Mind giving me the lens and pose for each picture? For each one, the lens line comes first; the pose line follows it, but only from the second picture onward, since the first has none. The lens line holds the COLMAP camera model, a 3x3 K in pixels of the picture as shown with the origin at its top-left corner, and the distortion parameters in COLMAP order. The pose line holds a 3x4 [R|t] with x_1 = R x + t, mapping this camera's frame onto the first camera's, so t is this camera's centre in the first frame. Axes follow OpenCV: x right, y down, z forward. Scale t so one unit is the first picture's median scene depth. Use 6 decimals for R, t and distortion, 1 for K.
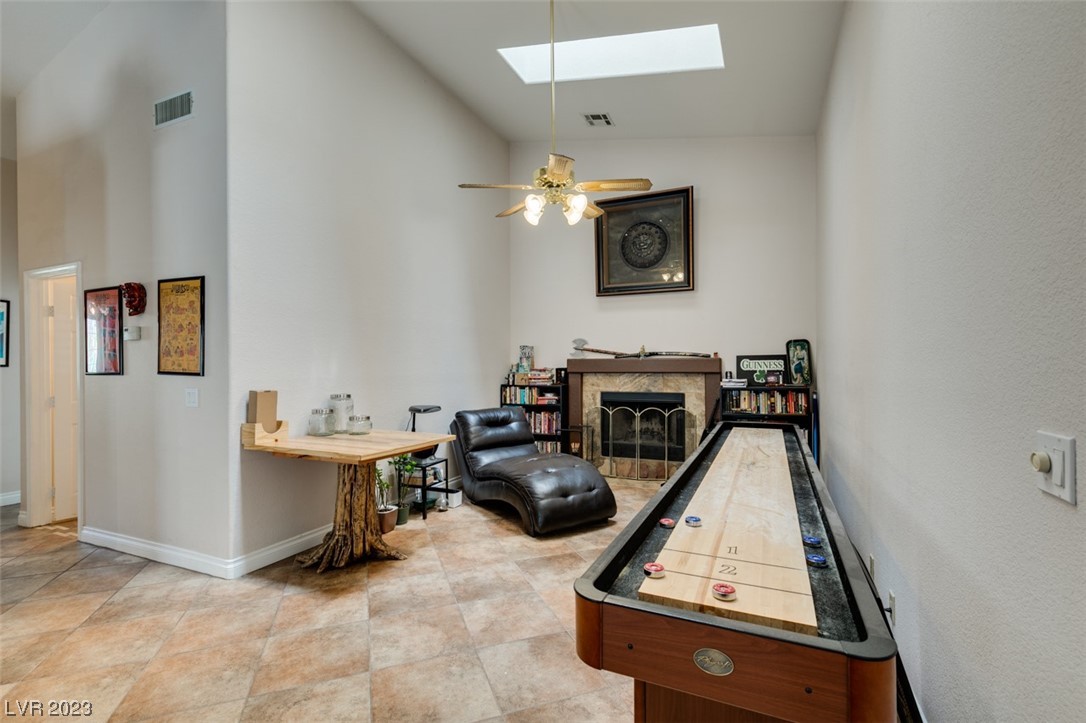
lens RADIAL K [[495.3, 0, 542.6], [0, 495.3, 367.1], [0, 0, 1]] dist [0.004280, 0.000240]
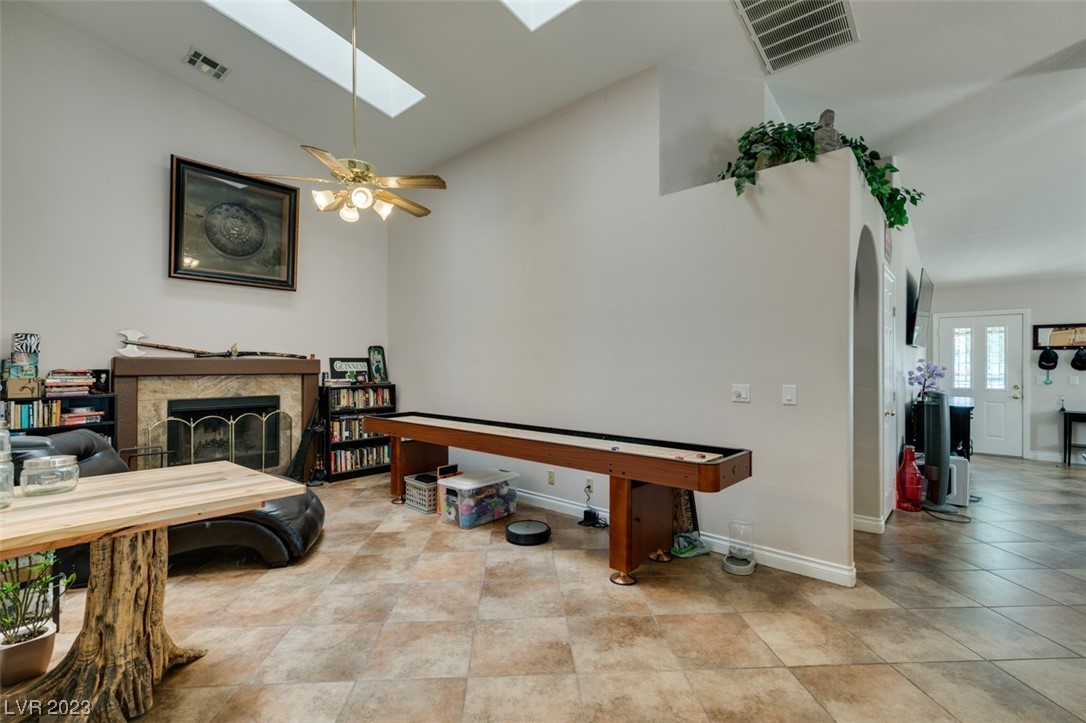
lens RADIAL K [[495.3, 0, 542.6], [0, 495.3, 367.1], [0, 0, 1]] dist [0.004280, 0.000240]
pose [[0.283406, 0.003070, 0.958995, -0.507152], [0.003083, 0.999987, -0.004112, 0.003307], [-0.958995, 0.004122, 0.283393, 0.236644]]
